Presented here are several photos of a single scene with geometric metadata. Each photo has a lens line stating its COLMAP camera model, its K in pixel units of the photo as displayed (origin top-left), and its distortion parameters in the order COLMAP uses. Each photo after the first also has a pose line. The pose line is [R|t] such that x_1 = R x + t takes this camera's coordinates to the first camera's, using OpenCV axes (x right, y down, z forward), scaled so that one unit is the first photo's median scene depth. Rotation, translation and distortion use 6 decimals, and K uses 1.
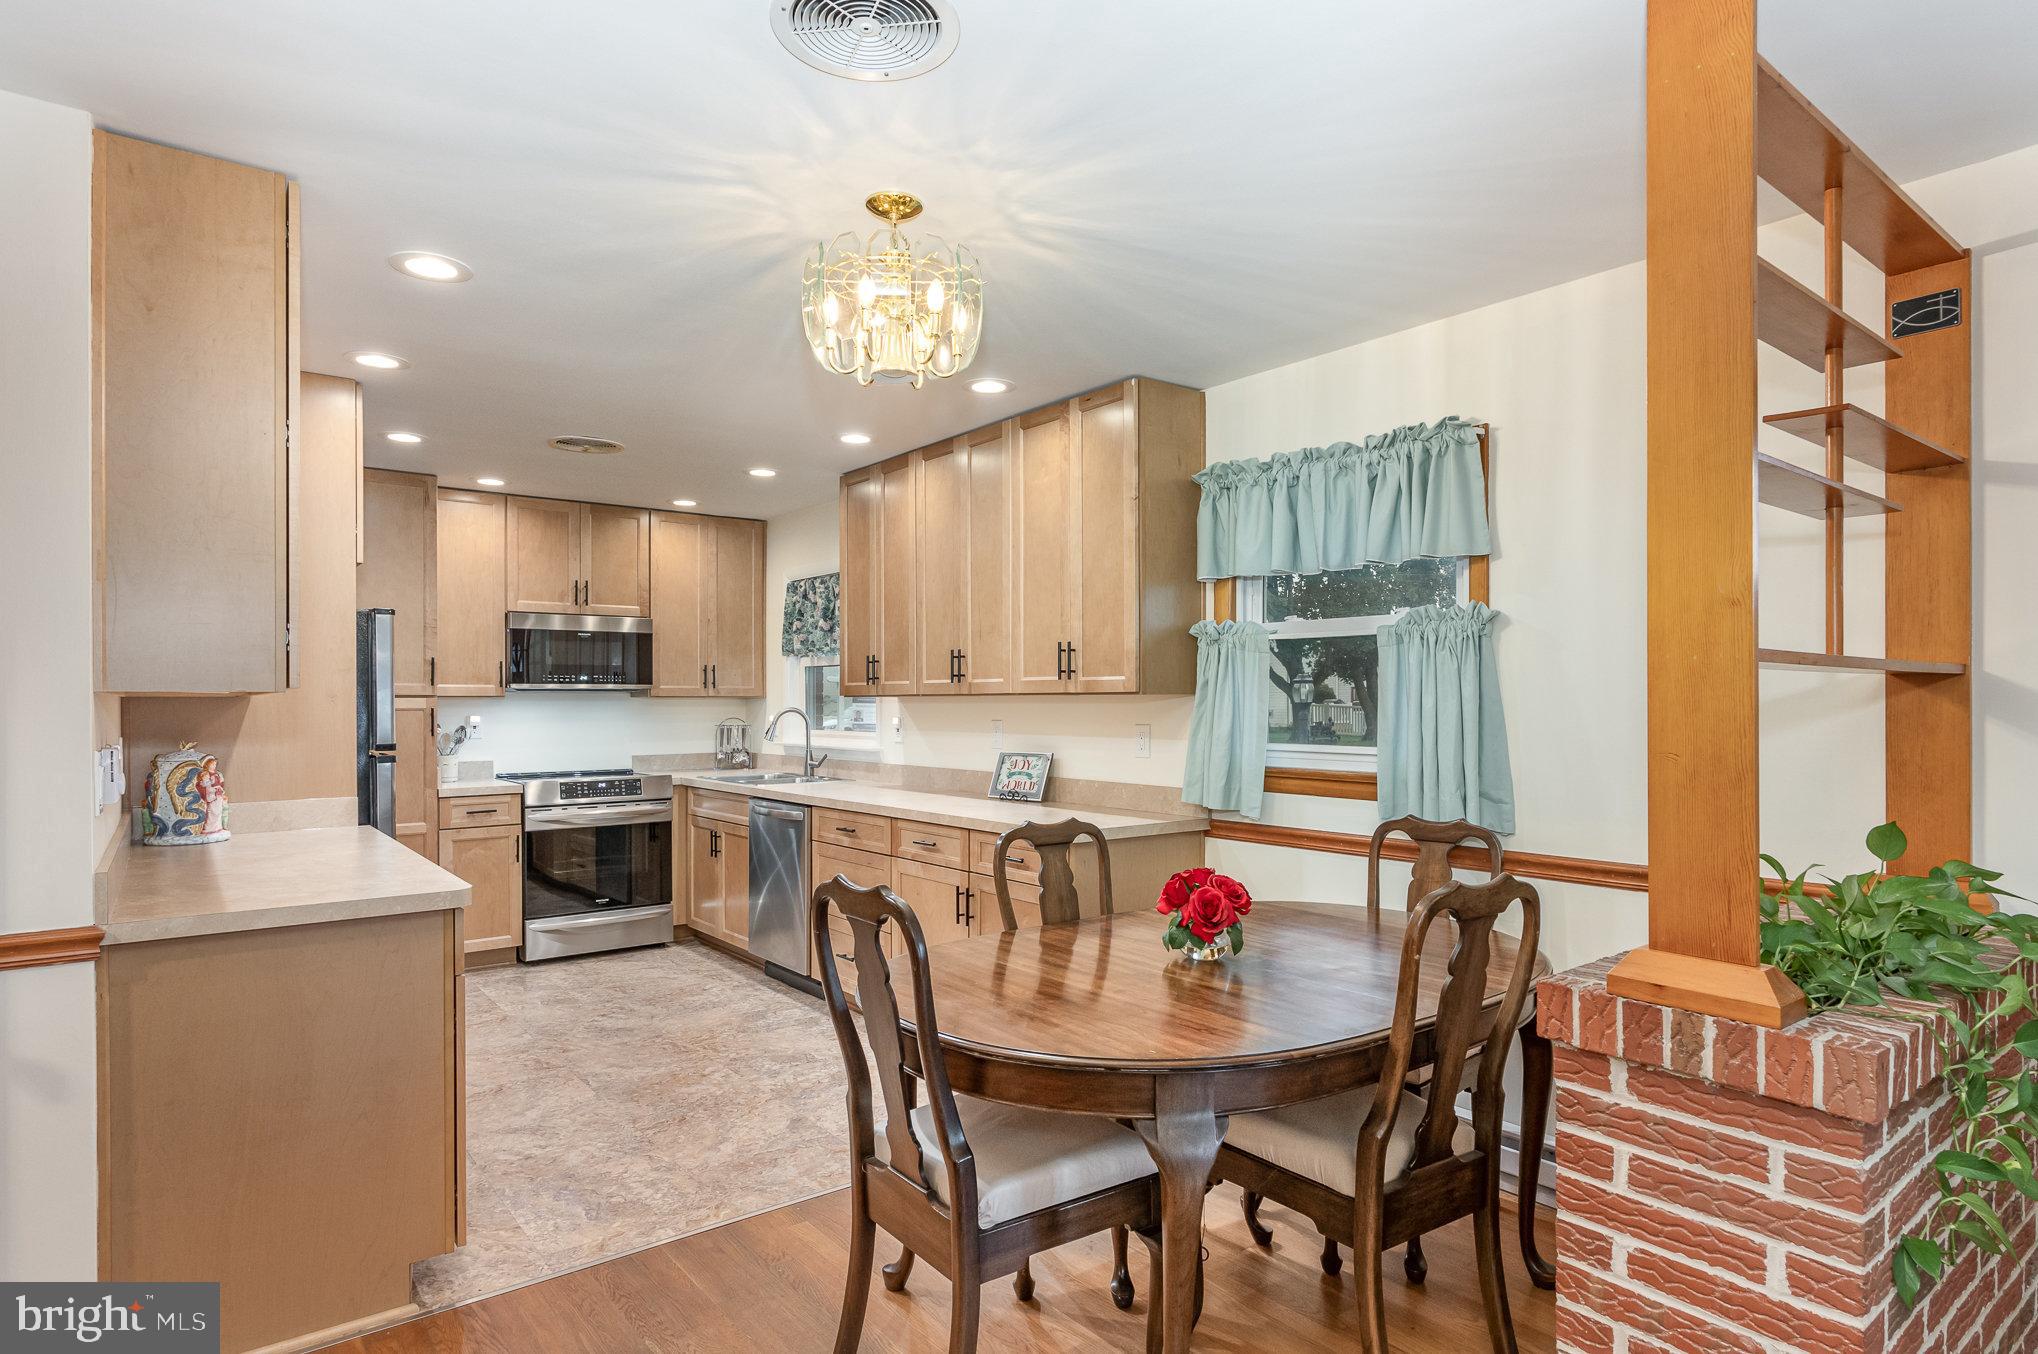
lens RADIAL K [[1101.0, 0, 1009.1], [0, 1101.0, 702.1], [0, 0, 1]] dist [-0.004454, 0.000105]
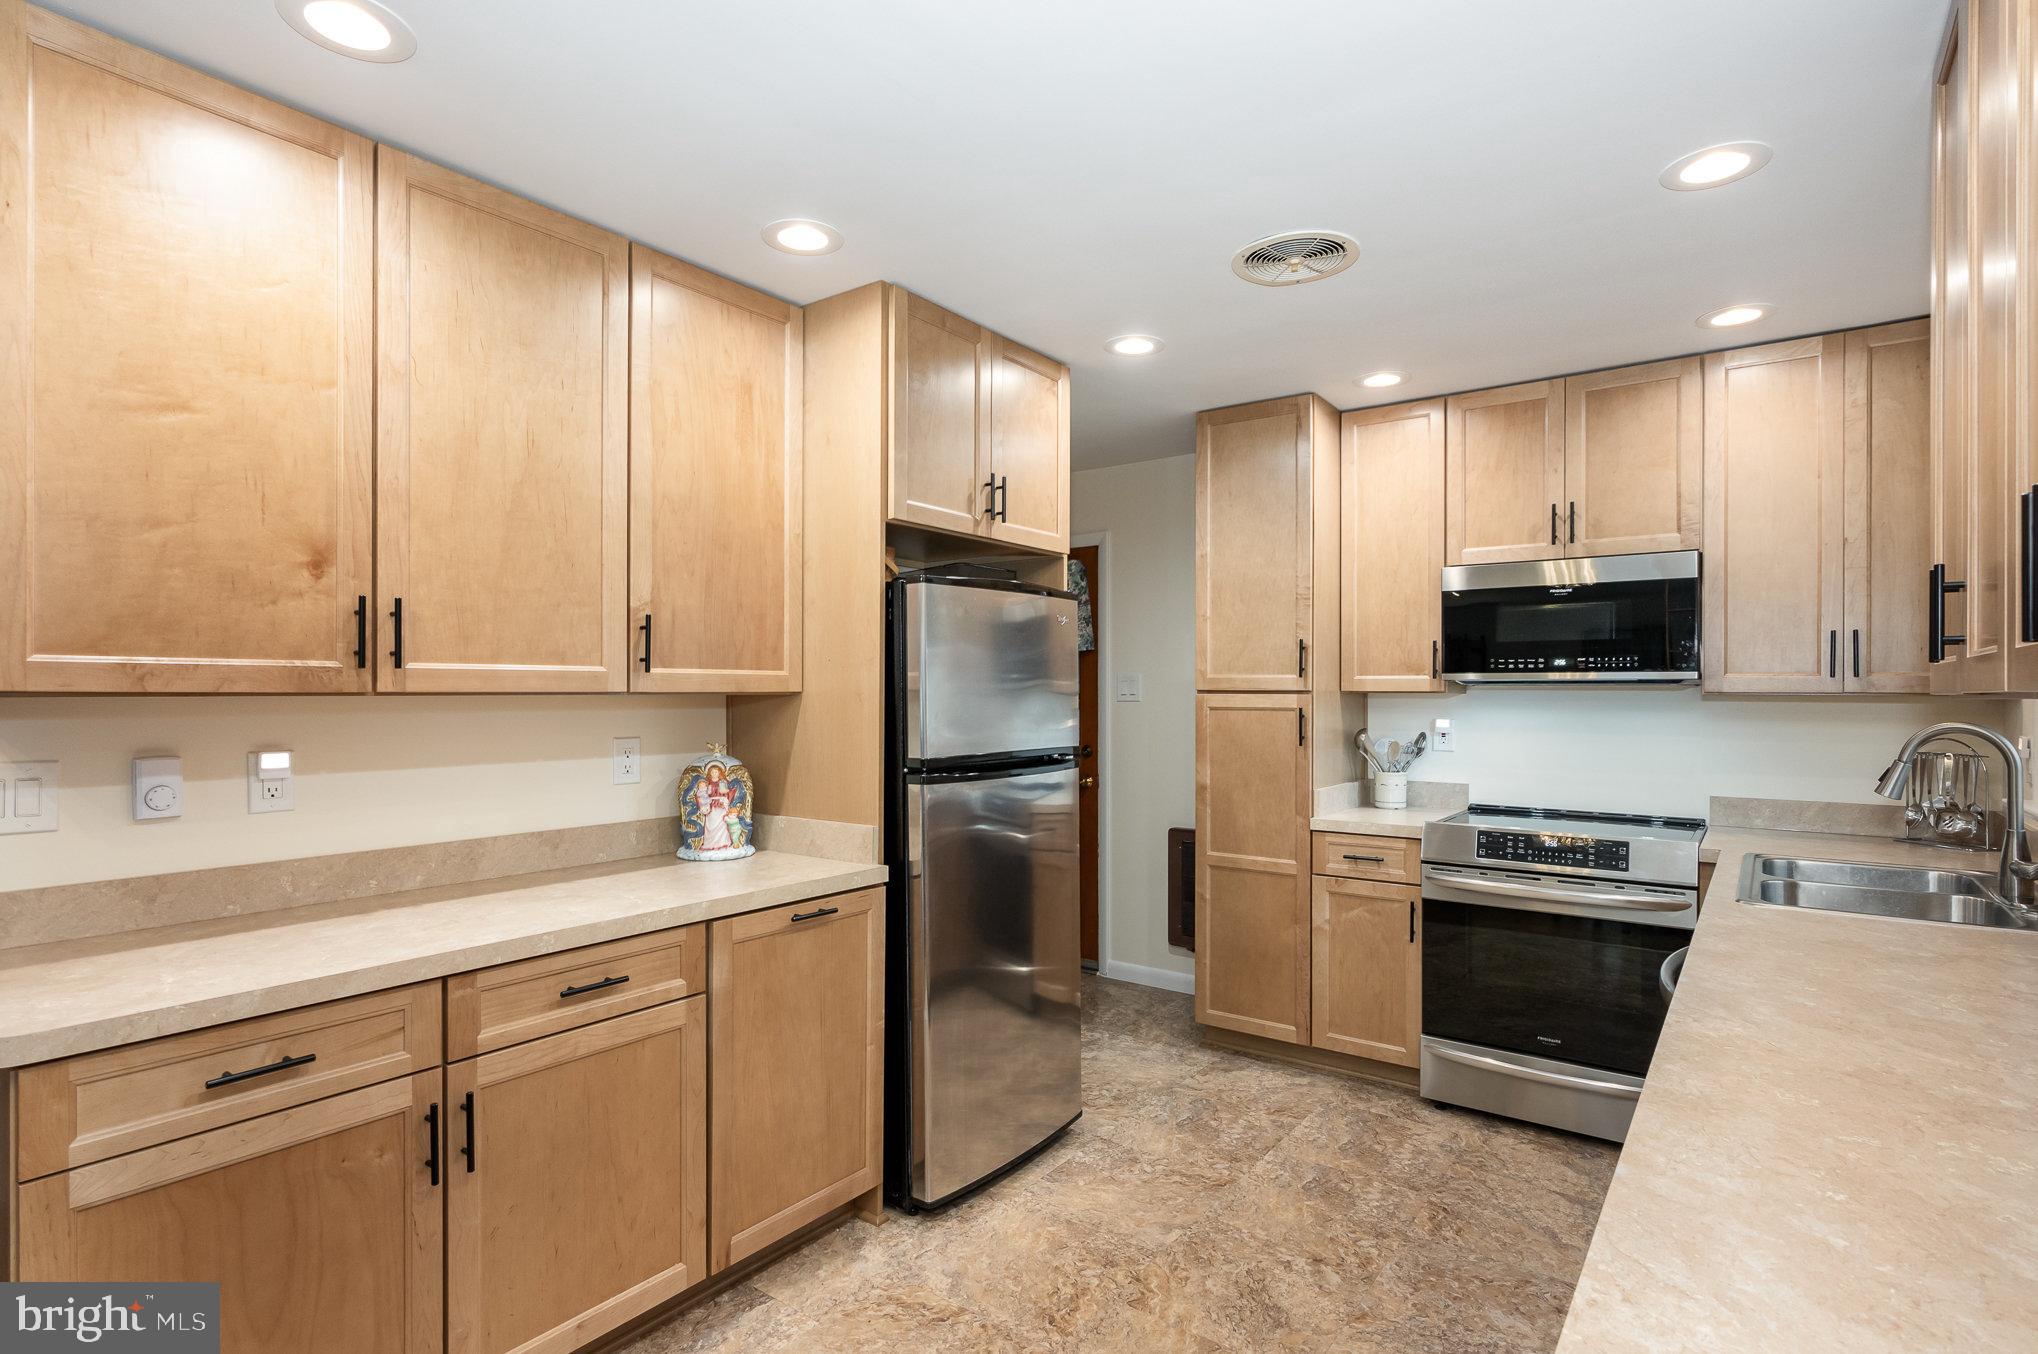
lens RADIAL K [[1006.9, 0, 1015.7], [0, 1006.9, 681.7], [0, 0, 1]] dist [-0.002757, 0.006976]
pose [[0.274315, -0.004846, -0.961628, 0.068954], [-0.003588, 0.999975, -0.006062, -0.006879], [0.961633, 0.005114, 0.274291, 0.566462]]
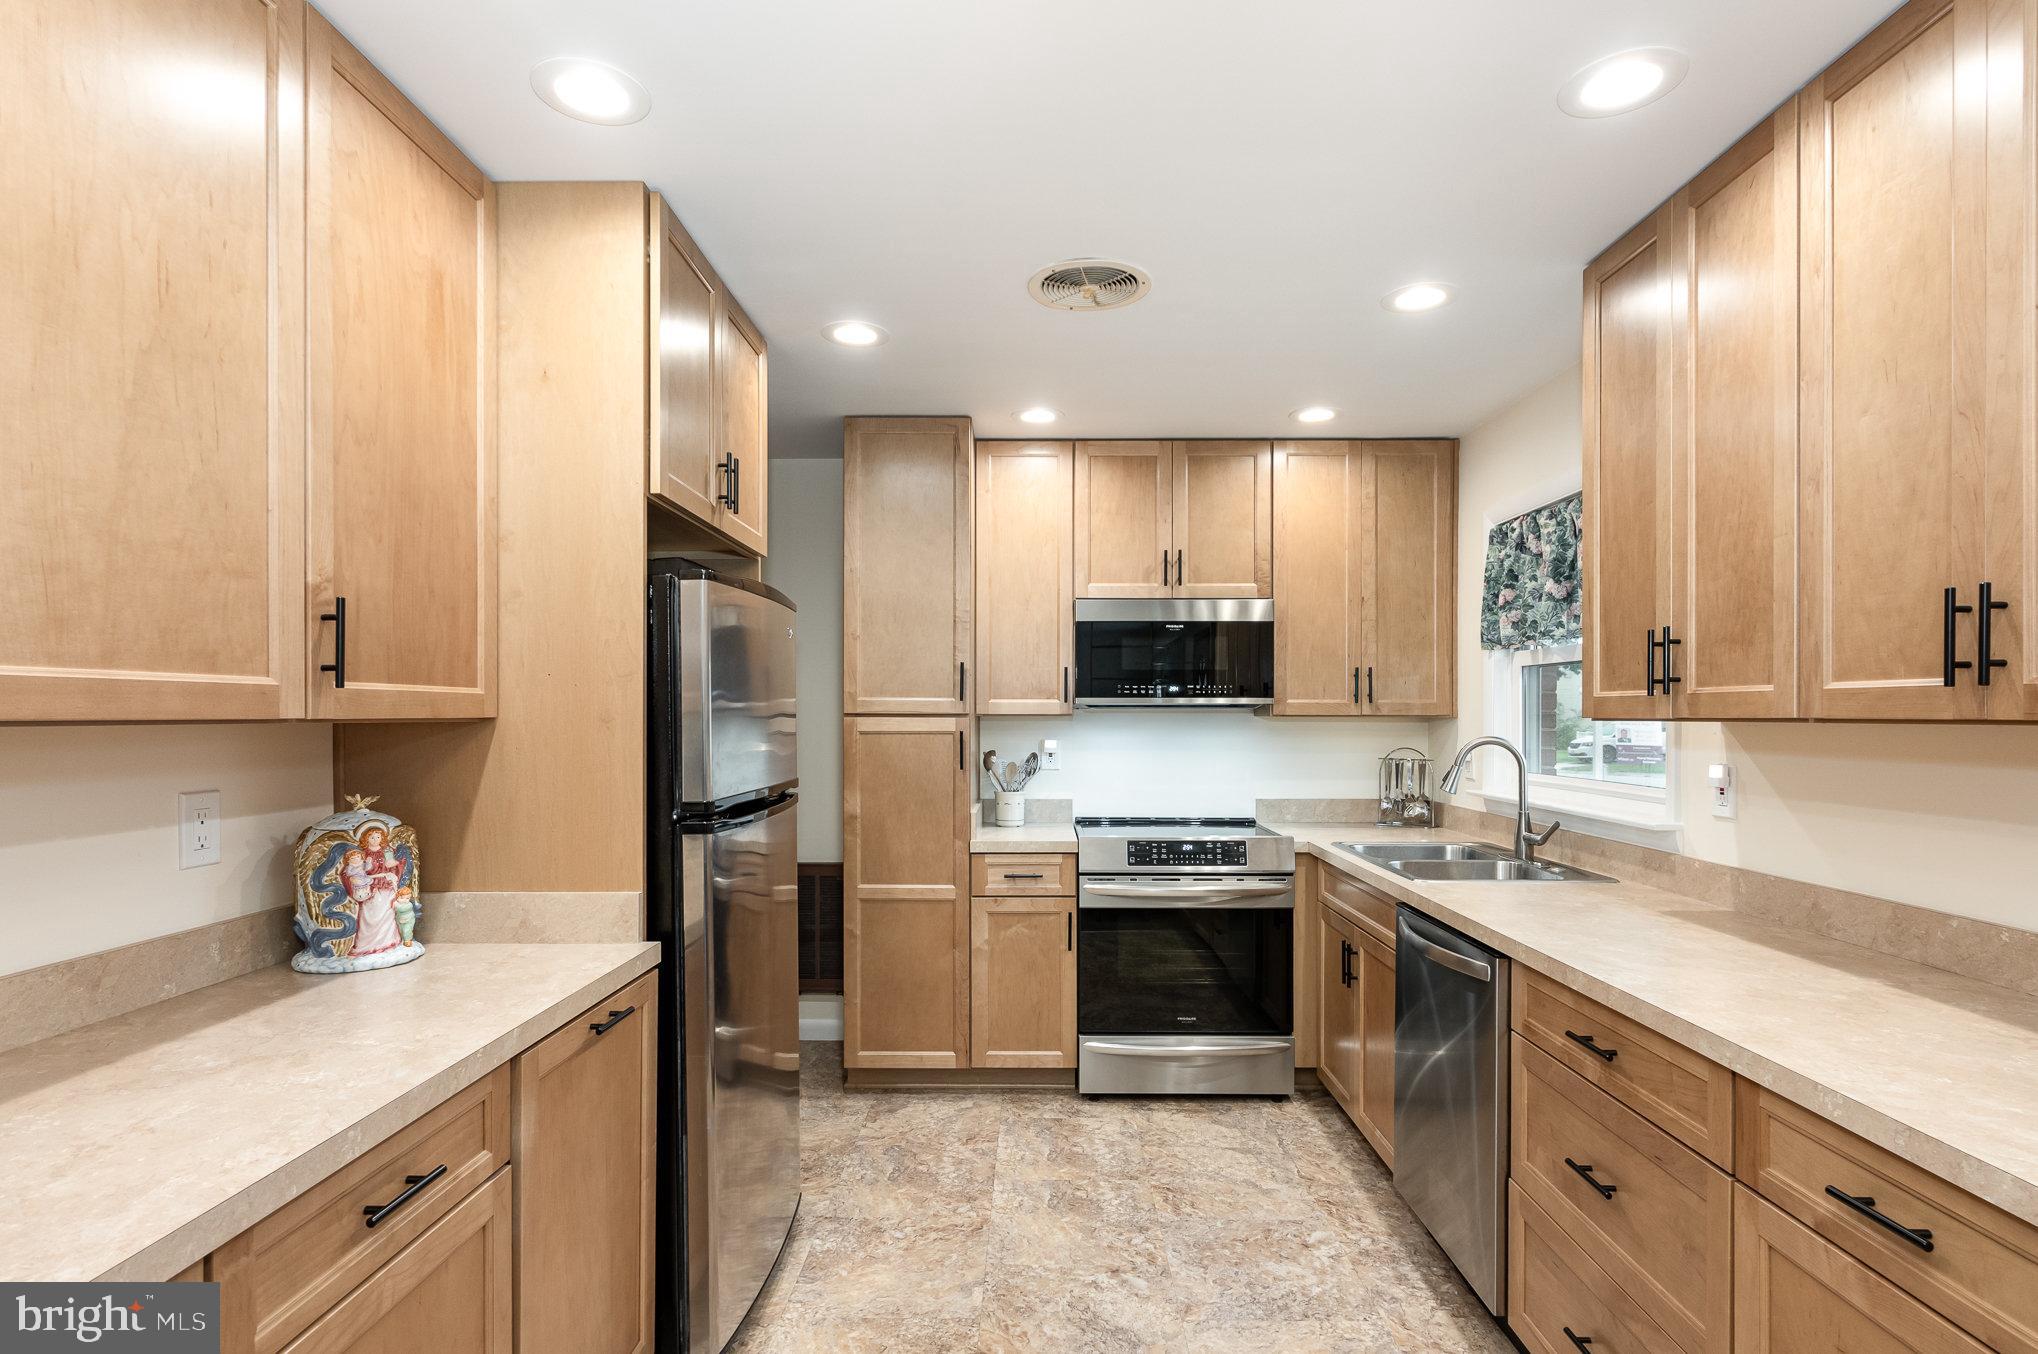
lens RADIAL K [[1015.8, 0, 1019.7], [0, 1015.8, 709.3], [0, 0, 1]] dist [-0.003350, 0.001306]
pose [[0.780921, 0.000666, -0.624629, -0.060244], [-0.003391, 0.999989, -0.003174, -0.006816], [0.624620, 0.004597, 0.780915, 0.441884]]
